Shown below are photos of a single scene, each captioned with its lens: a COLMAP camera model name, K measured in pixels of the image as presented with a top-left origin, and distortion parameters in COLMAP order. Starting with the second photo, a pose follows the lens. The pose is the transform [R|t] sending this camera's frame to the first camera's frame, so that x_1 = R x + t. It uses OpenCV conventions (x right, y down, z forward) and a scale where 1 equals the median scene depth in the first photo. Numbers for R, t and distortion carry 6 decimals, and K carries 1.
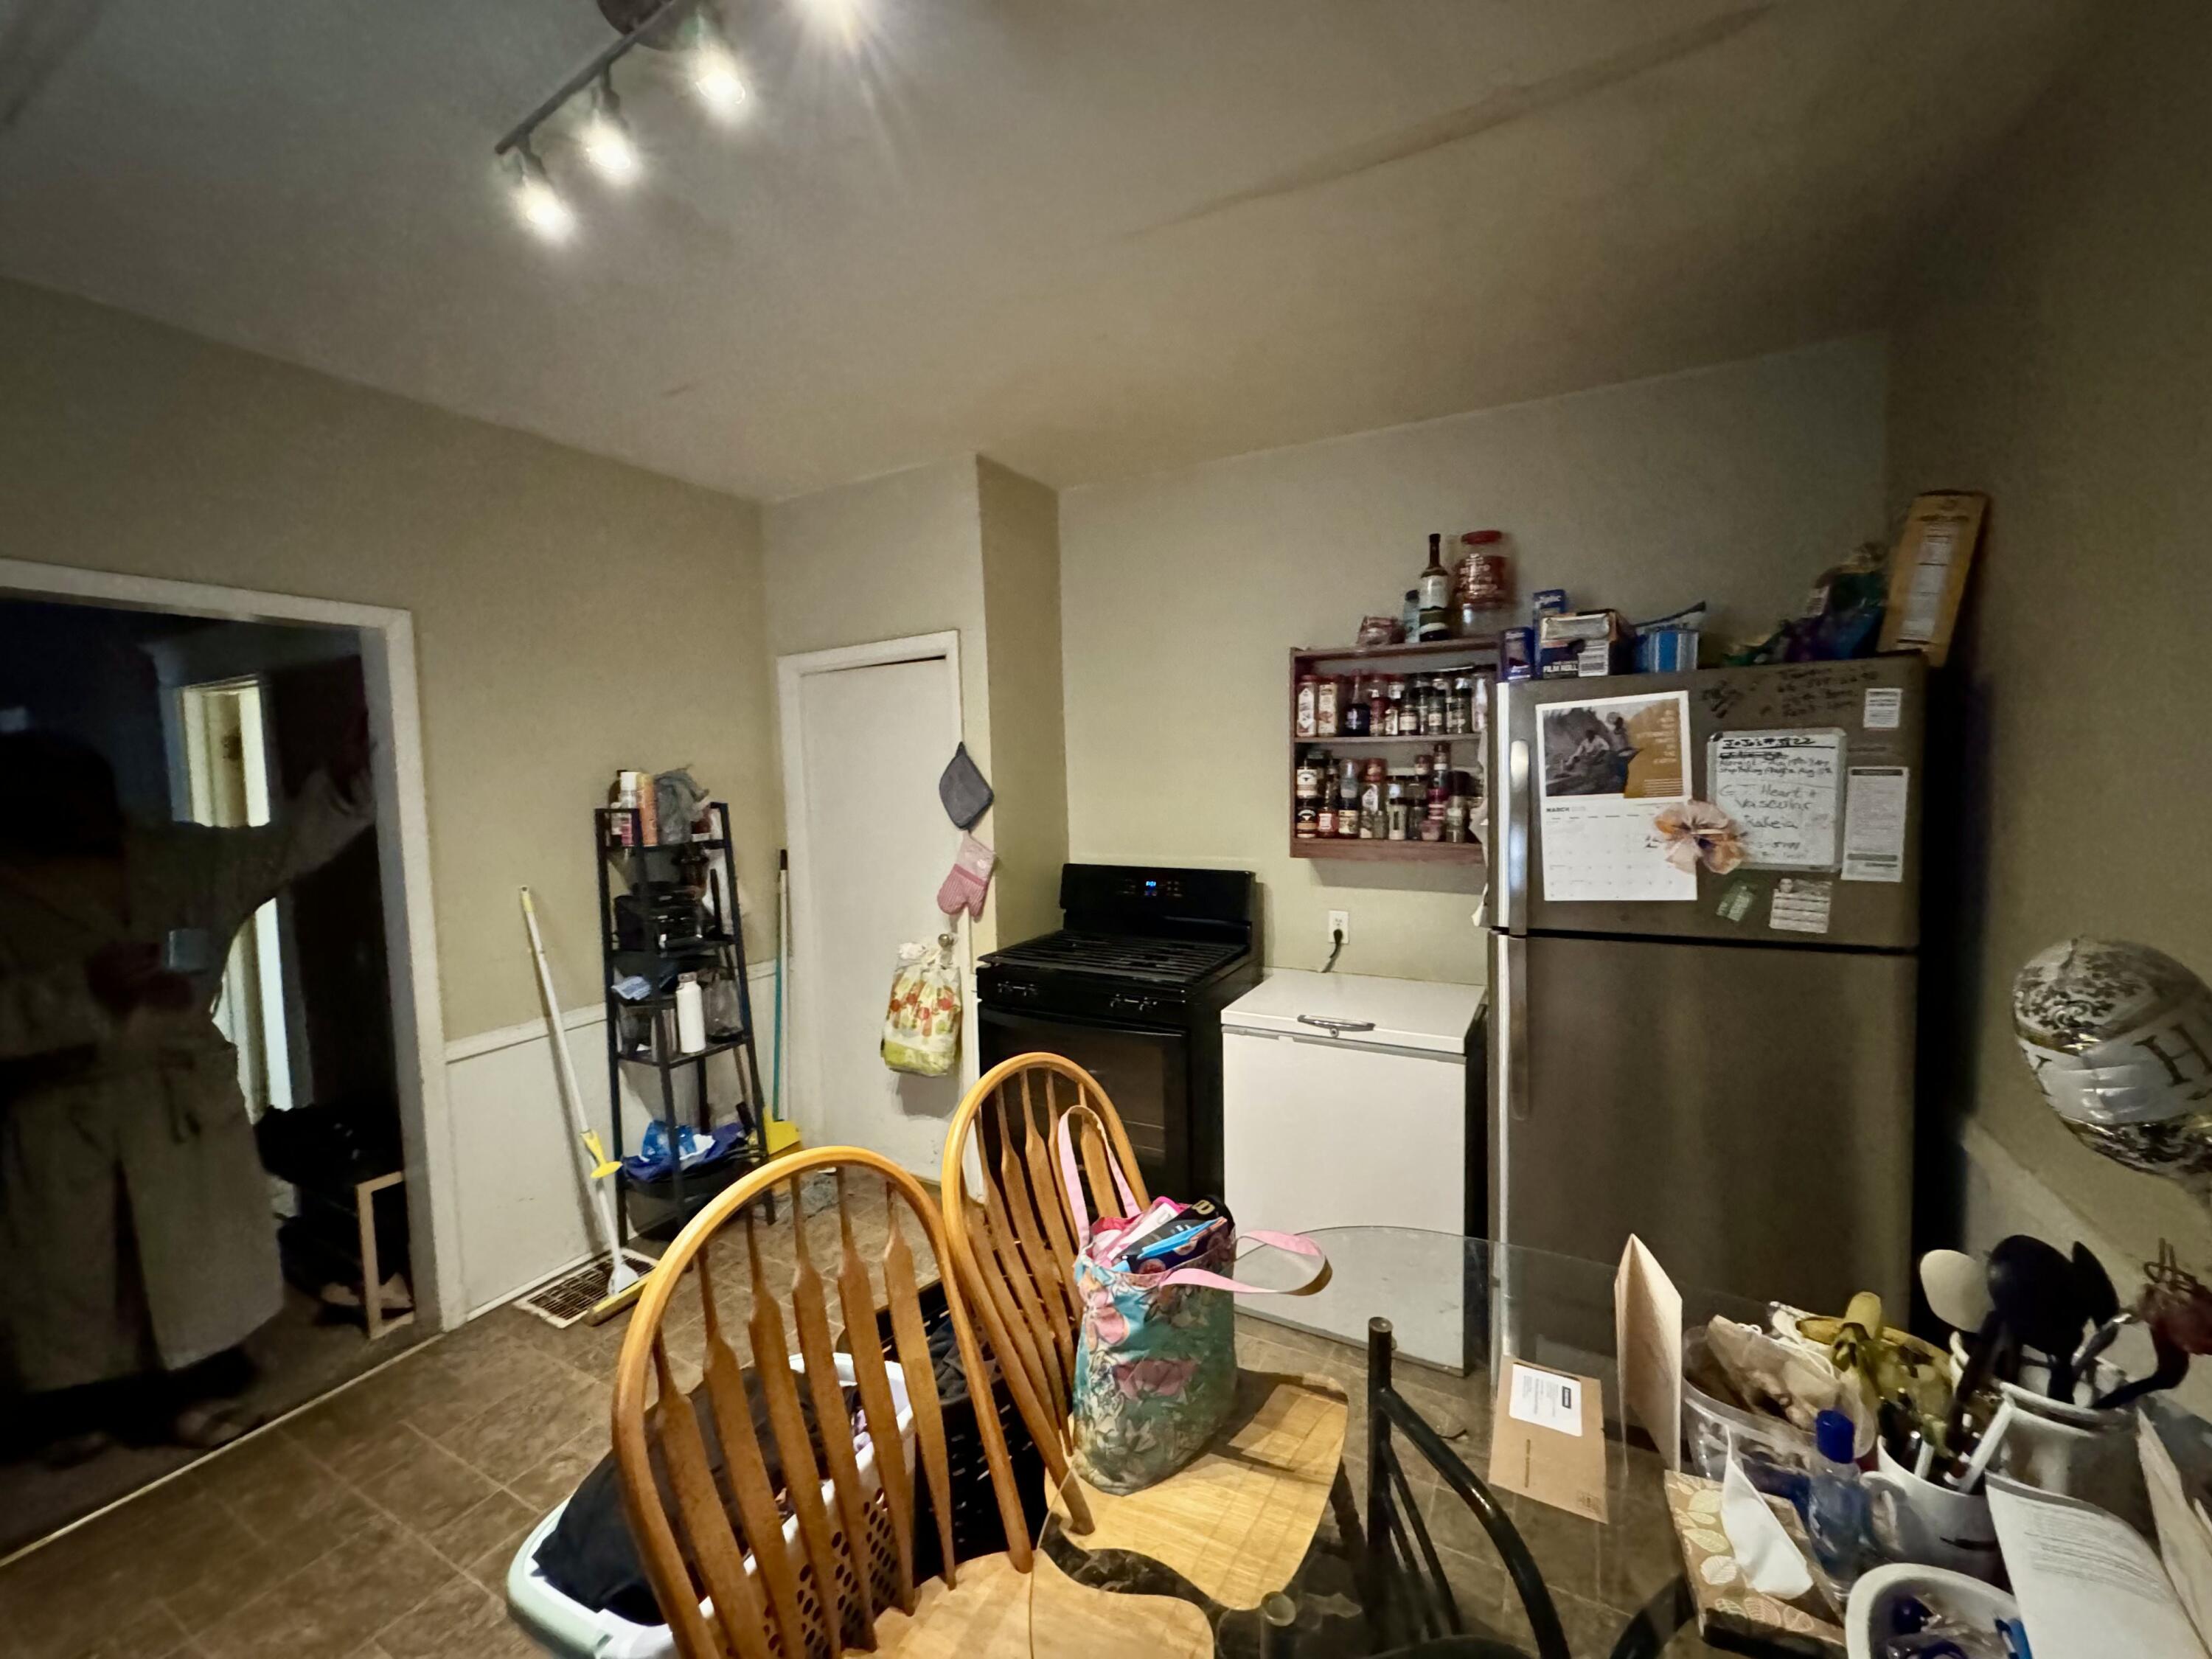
lens RADIAL K [[871.9, 0, 1106.0], [0, 871.9, 829.5], [0, 0, 1]] dist [-0.000589, -0.000198]
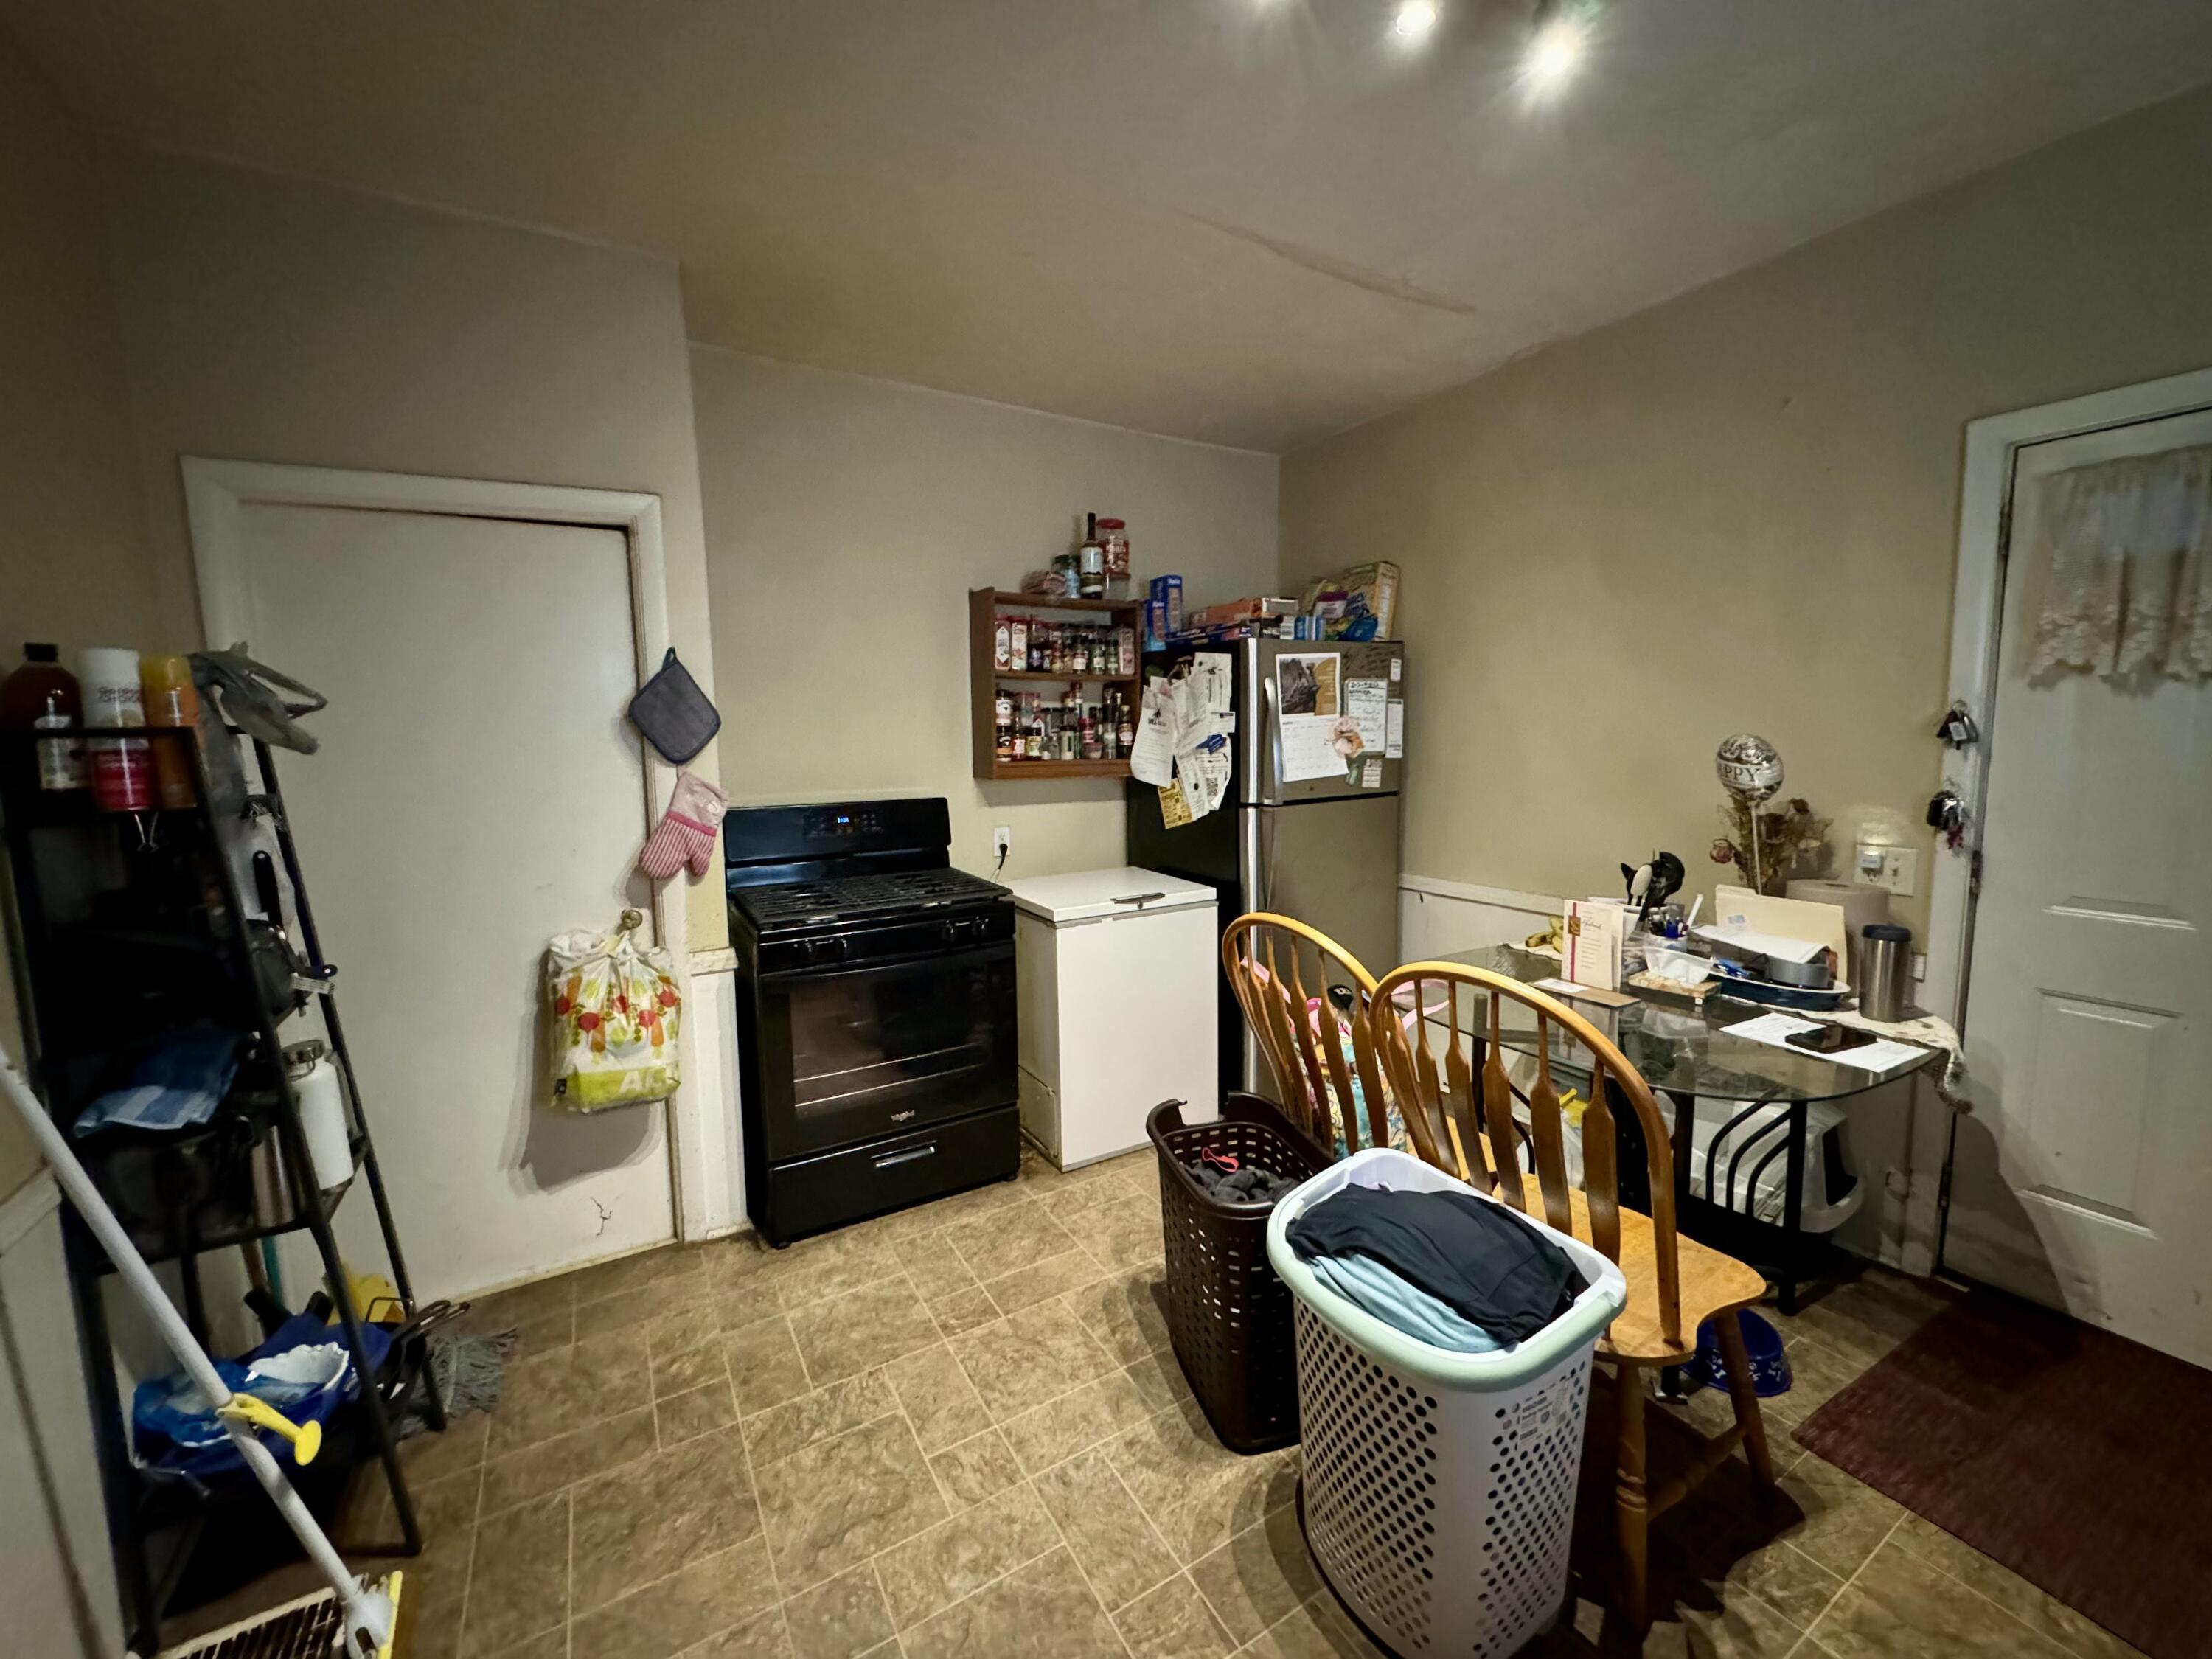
lens RADIAL K [[871.9, 0, 1106.0], [0, 871.9, 829.5], [0, 0, 1]] dist [-0.000589, -0.000198]
pose [[0.518150, -0.087288, 0.850824, -0.703064], [0.058338, 0.996069, 0.066661, 0.031194], [-0.853298, 0.015095, 0.521205, 0.327582]]
